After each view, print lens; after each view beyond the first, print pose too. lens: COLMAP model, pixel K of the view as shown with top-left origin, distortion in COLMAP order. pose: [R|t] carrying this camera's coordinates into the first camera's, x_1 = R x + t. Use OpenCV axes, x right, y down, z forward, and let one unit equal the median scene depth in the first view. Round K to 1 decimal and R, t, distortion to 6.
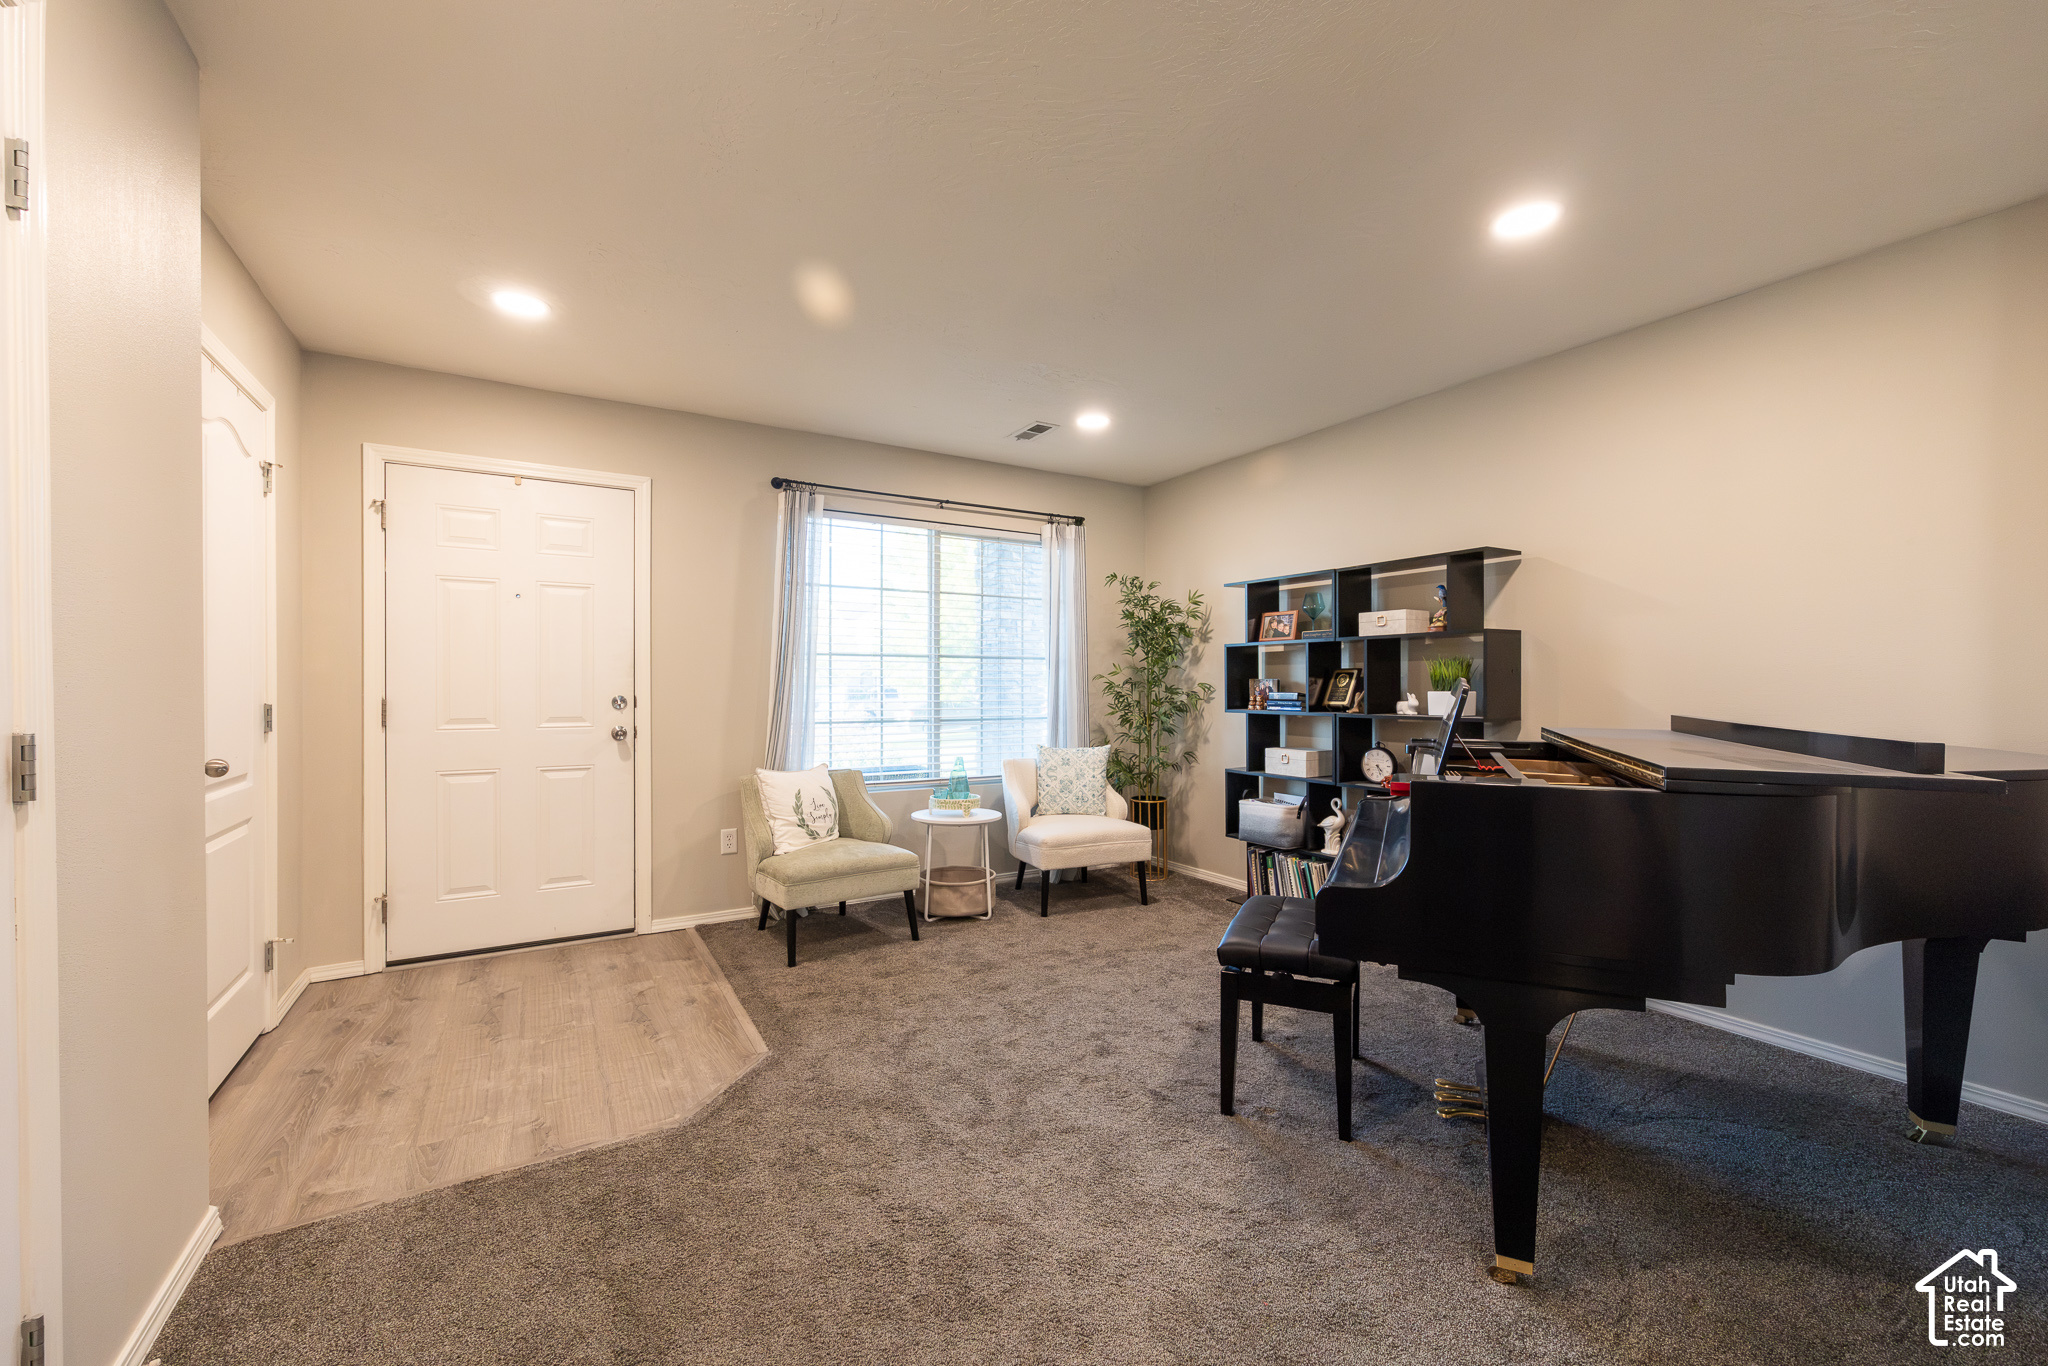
lens RADIAL K [[819.3, 0, 1026.0], [0, 819.3, 691.9], [0, 0, 1]] dist [0.001747, 0.000307]
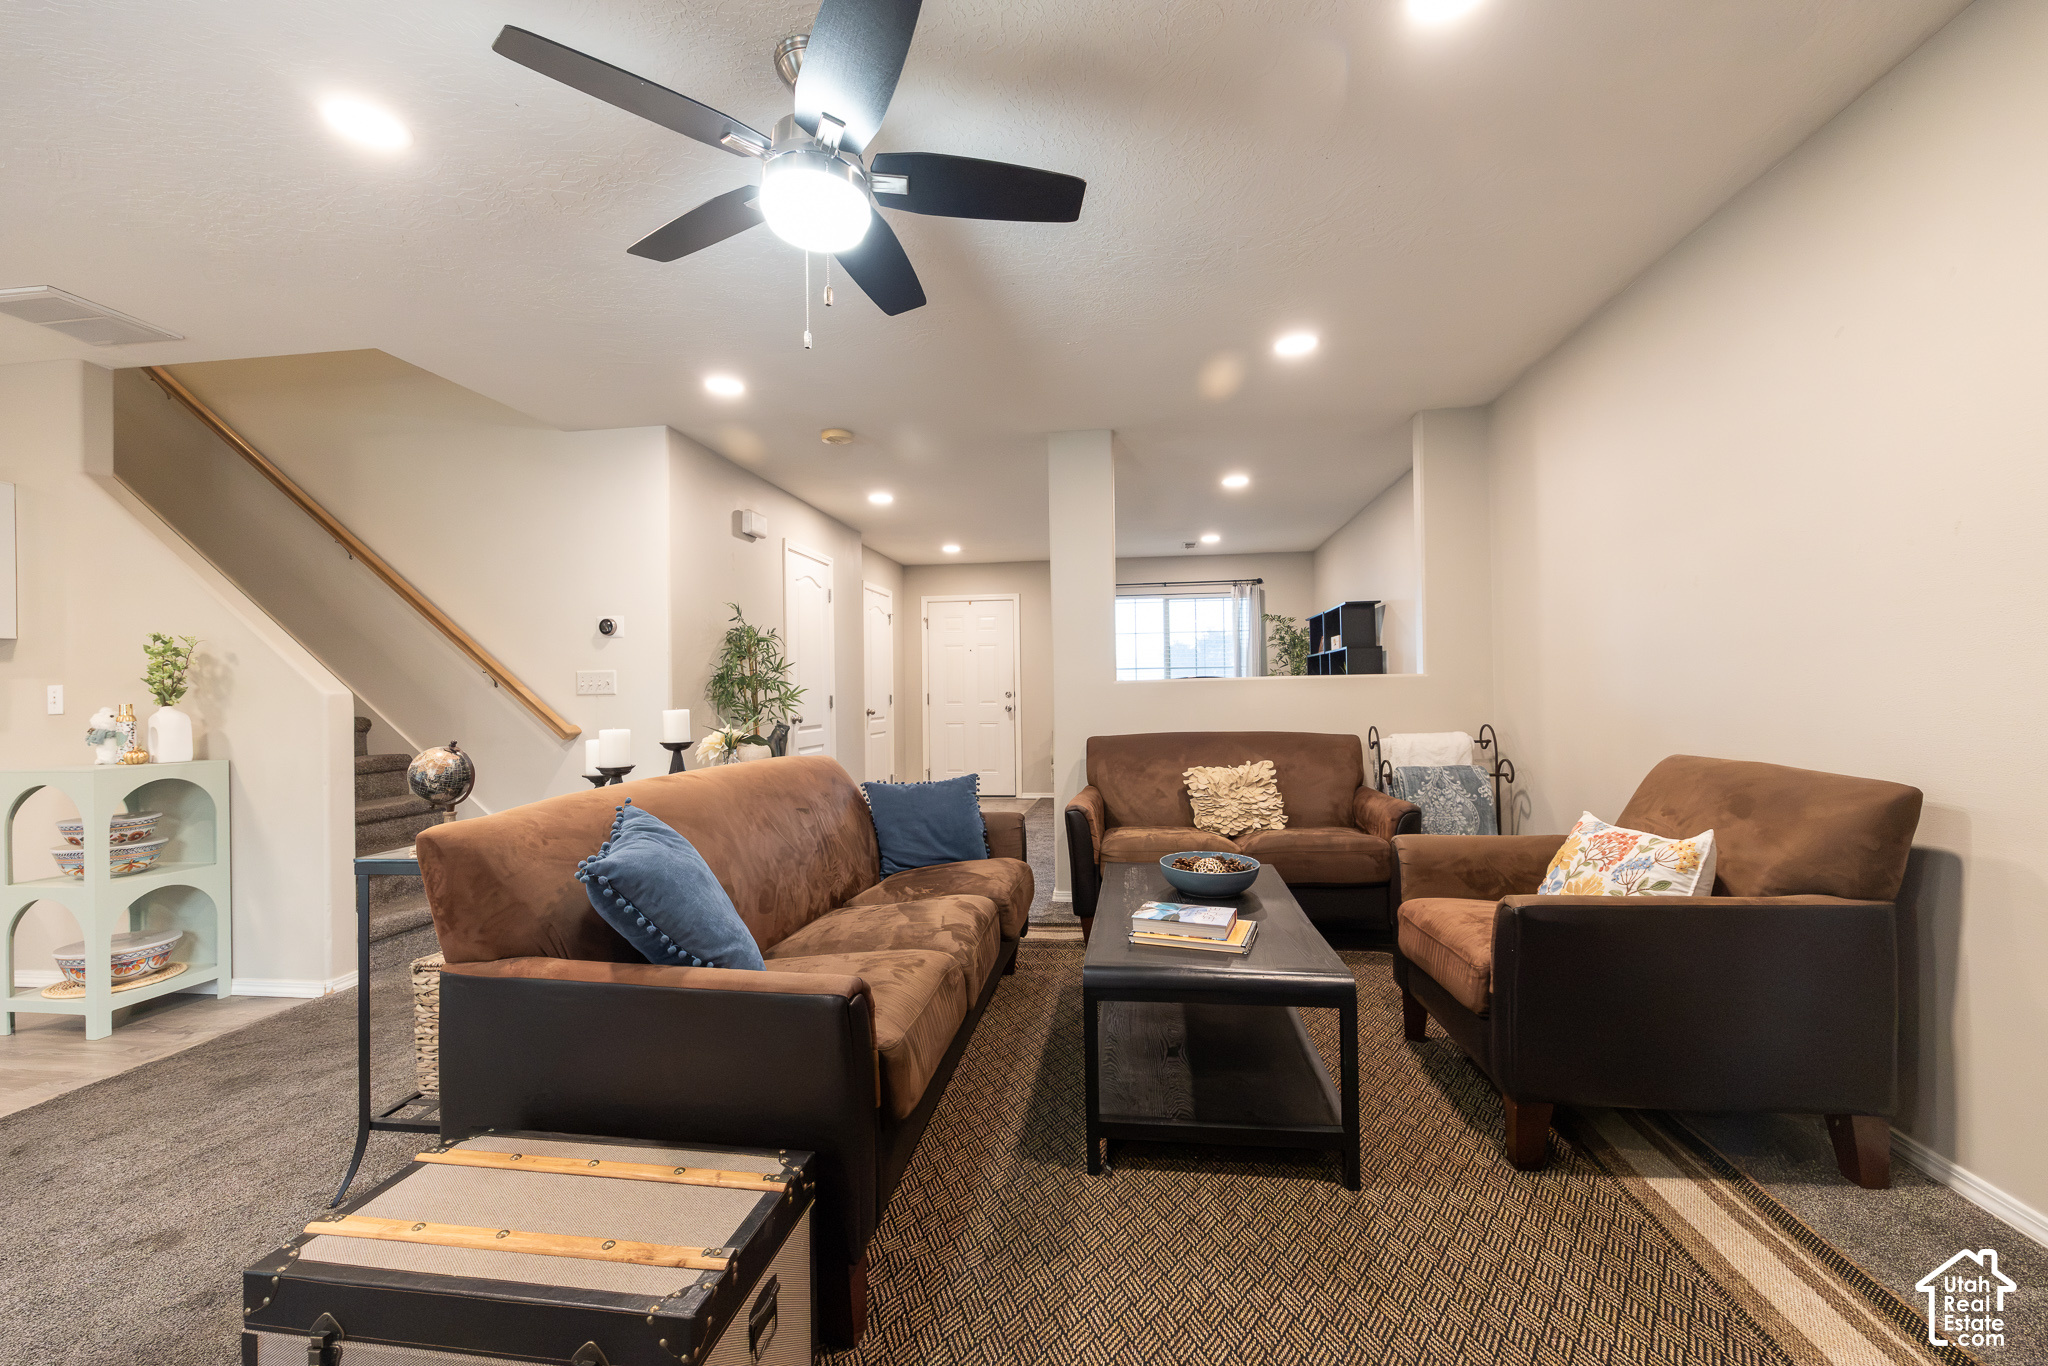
lens RADIAL K [[819.3, 0, 1027.8], [0, 819.3, 693.0], [0, 0, 1]] dist [0.001747, 0.000307]
pose [[0.774167, -0.013590, -0.632835, 0.926136], [0.010960, 0.999907, -0.008066, 0.025152], [0.632886, -0.000691, 0.774244, -0.678408]]
